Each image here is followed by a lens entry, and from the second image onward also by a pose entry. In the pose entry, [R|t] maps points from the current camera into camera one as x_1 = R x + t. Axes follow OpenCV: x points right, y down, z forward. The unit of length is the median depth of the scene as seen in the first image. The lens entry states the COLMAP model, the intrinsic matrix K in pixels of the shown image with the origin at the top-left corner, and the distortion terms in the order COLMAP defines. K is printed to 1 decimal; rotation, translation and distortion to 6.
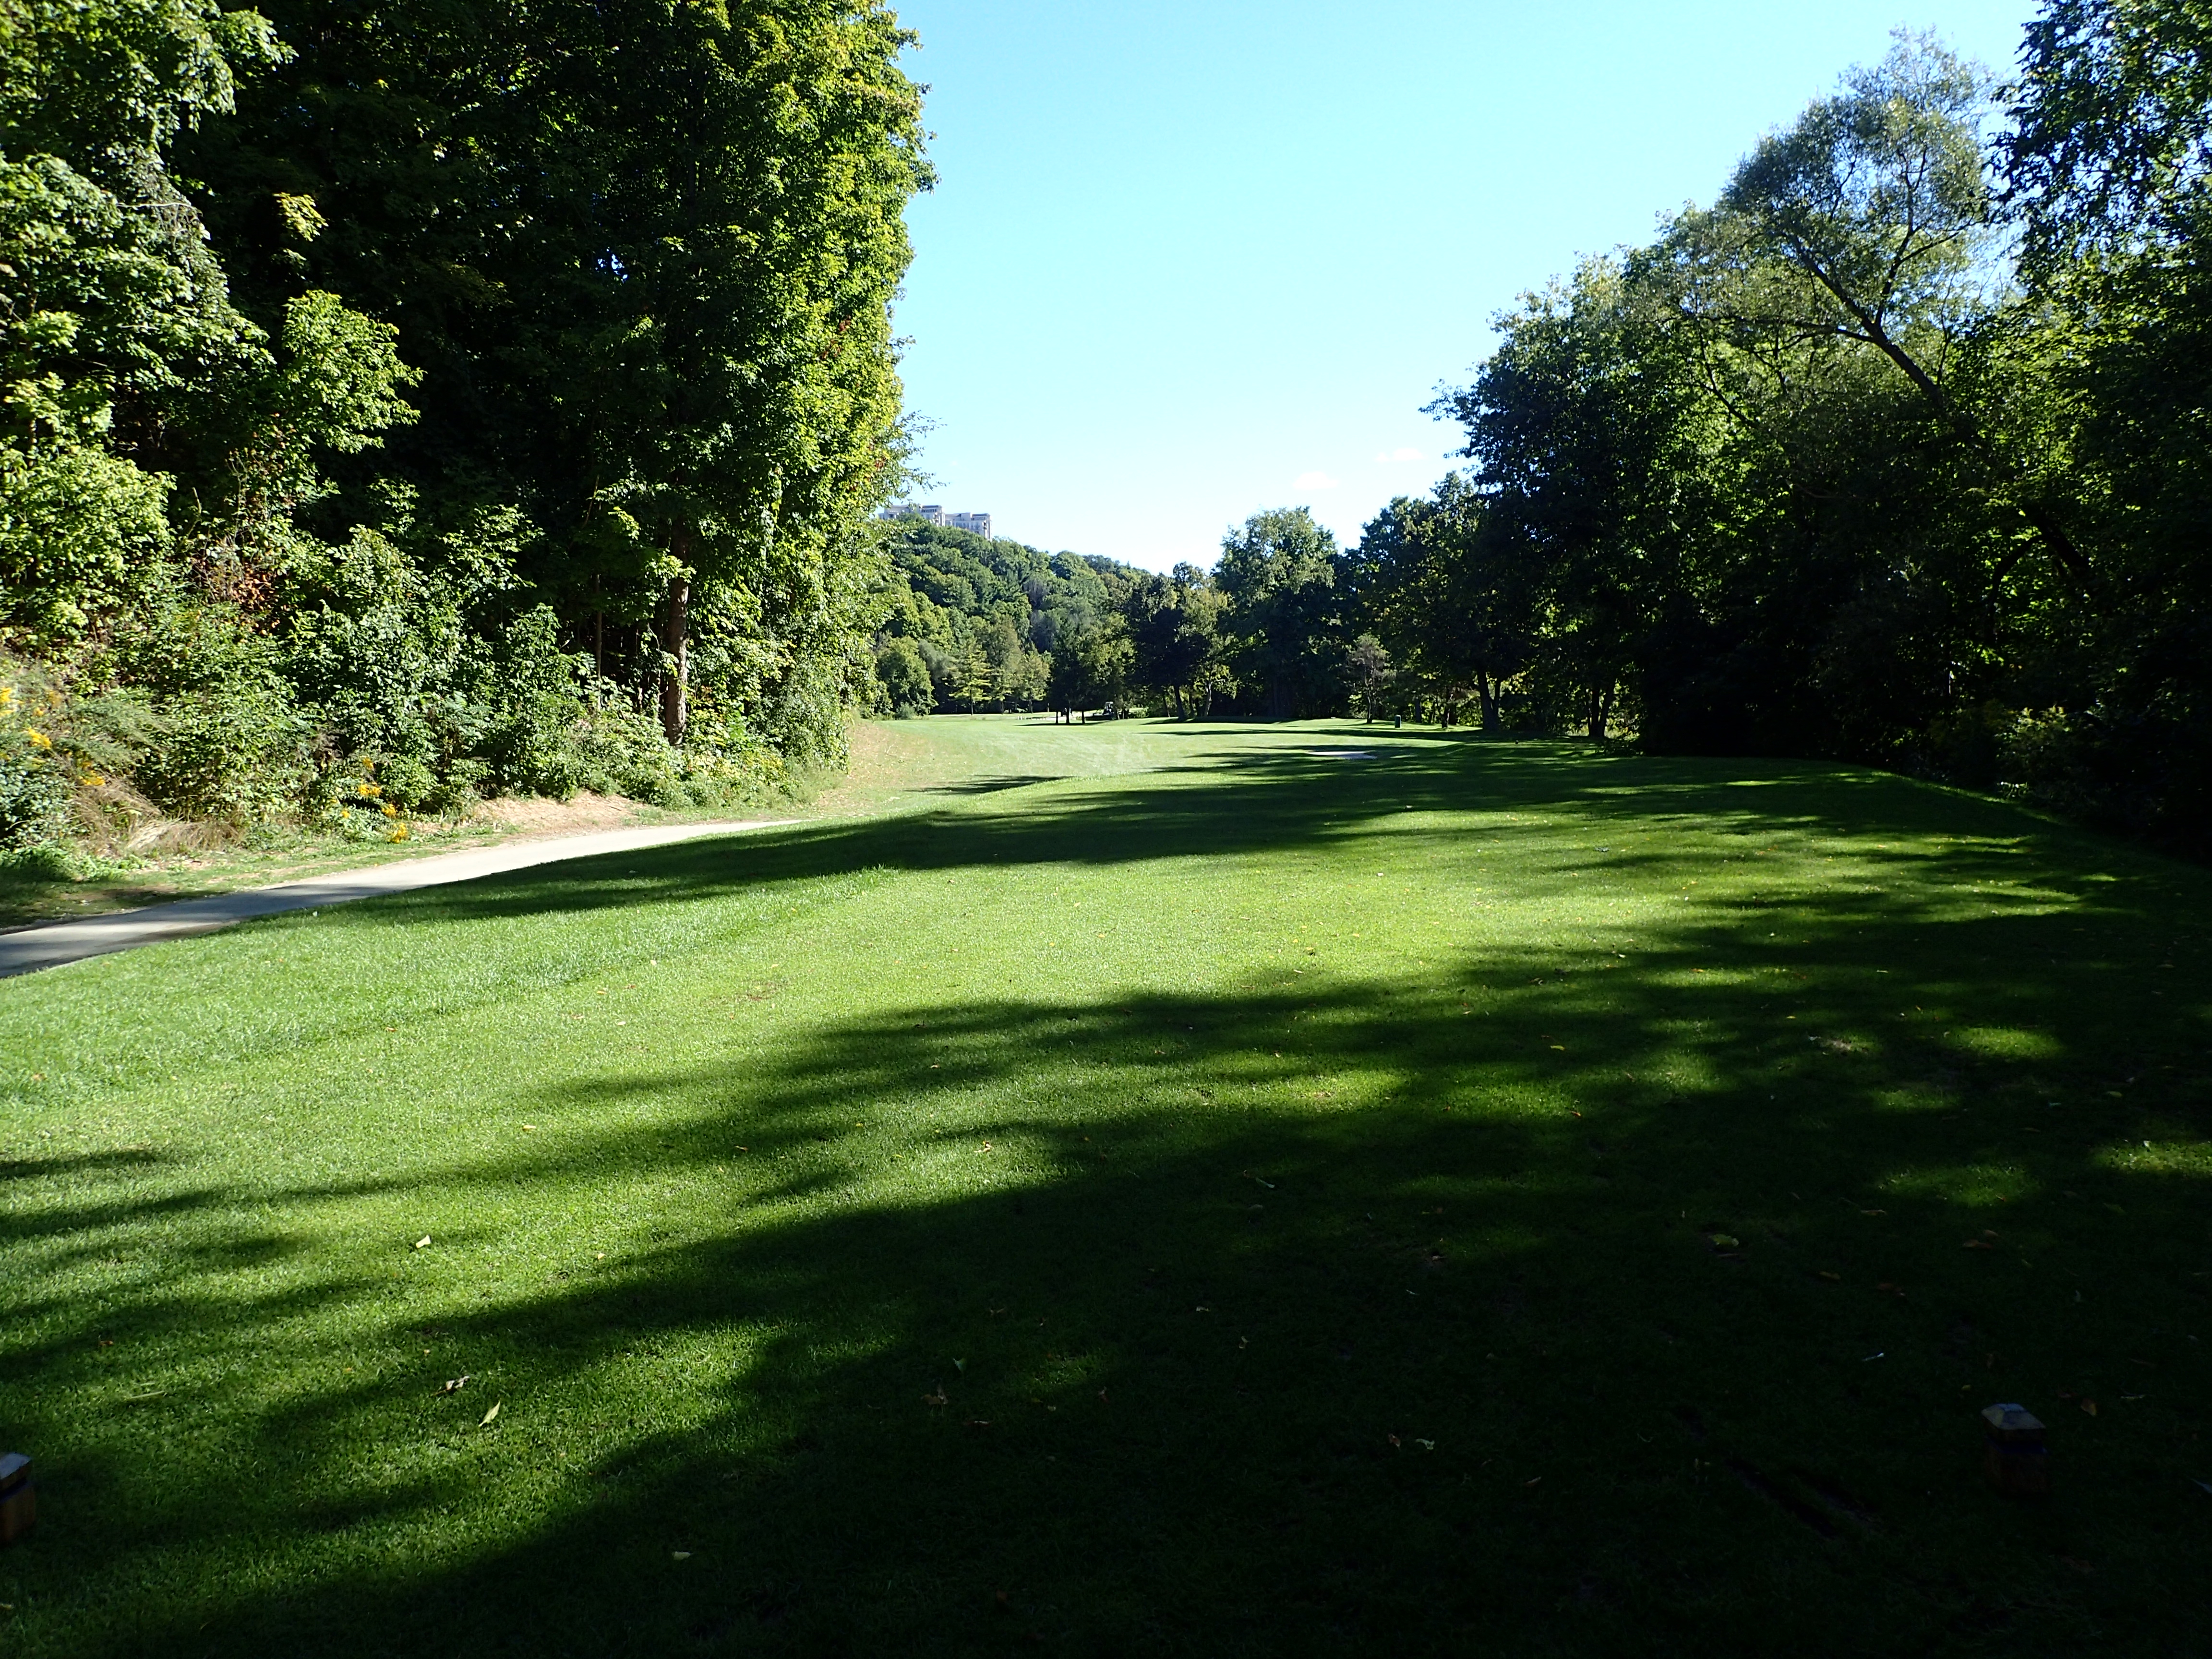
lens RADIAL K [[1632.5, 0, 1096.9], [0, 1632.5, 832.4], [0, 0, 1]] dist [-0.005671, 0.001994]
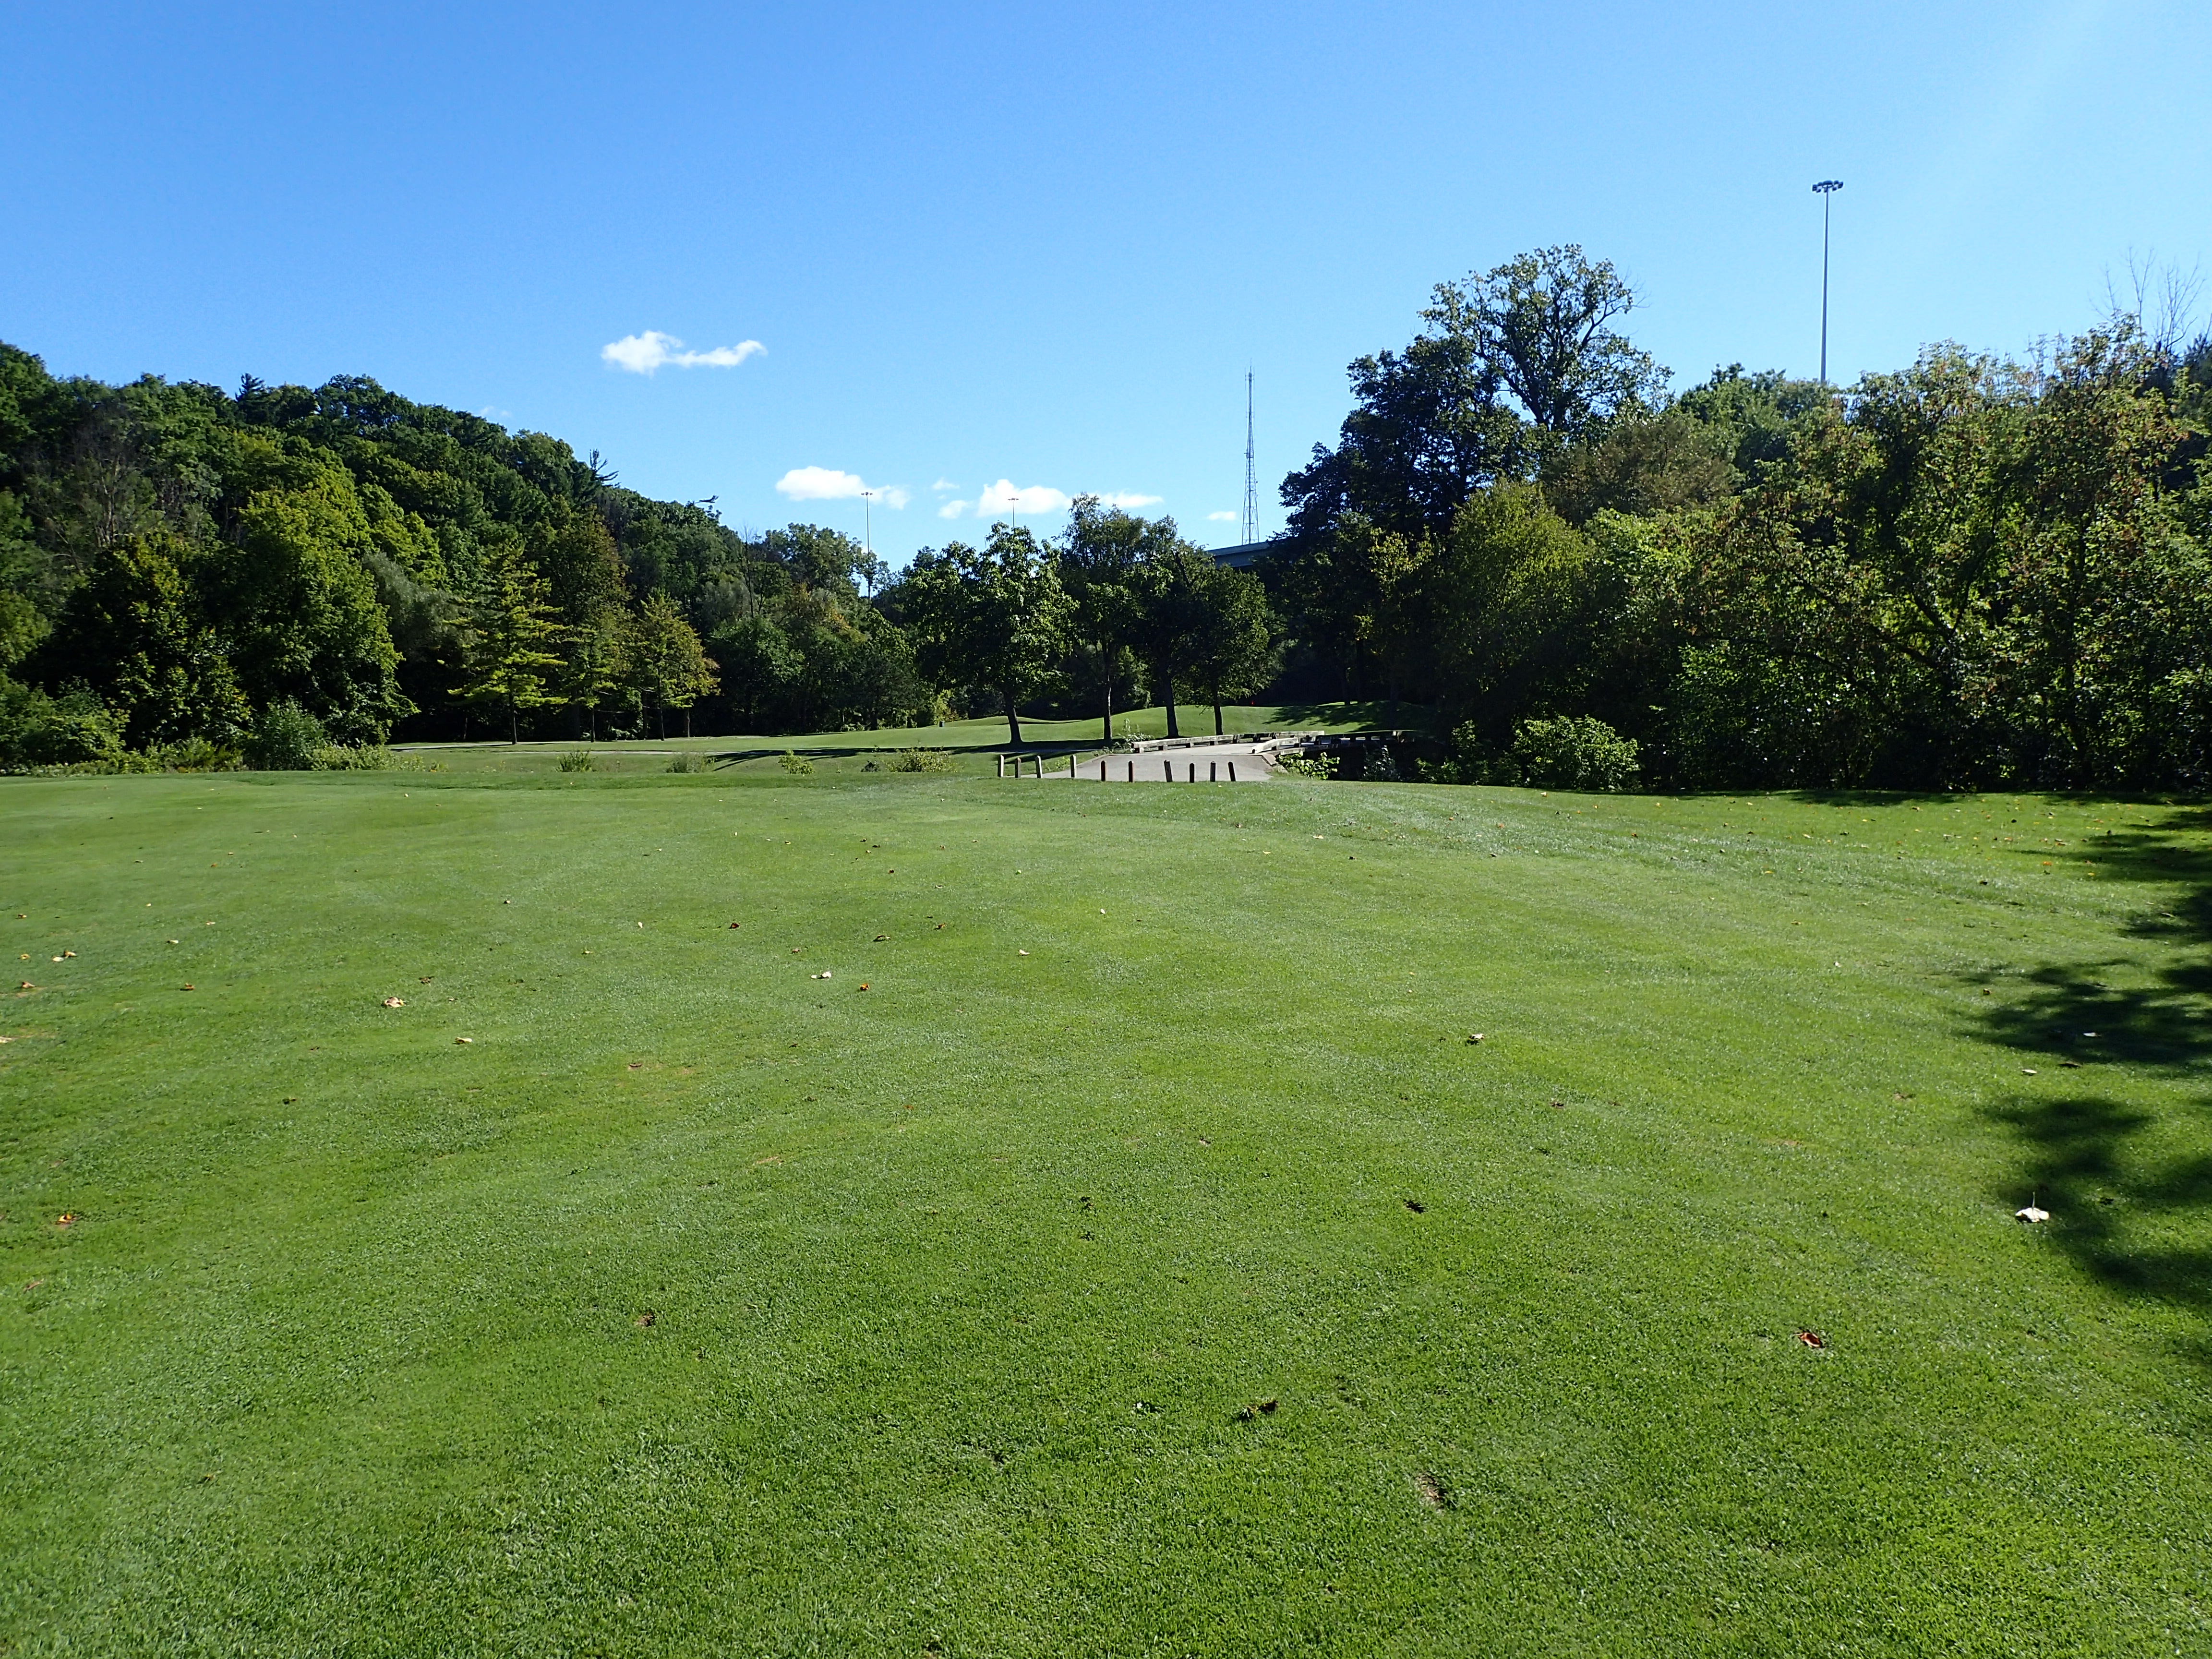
lens RADIAL K [[1632.5, 0, 1096.9], [0, 1632.5, 832.4], [0, 0, 1]] dist [-0.005671, 0.001994]
pose [[0.955920, -0.018726, 0.293029, -0.057973], [0.023046, 0.999671, -0.011298, -0.043215], [-0.292721, 0.017553, 0.956037, 0.589264]]
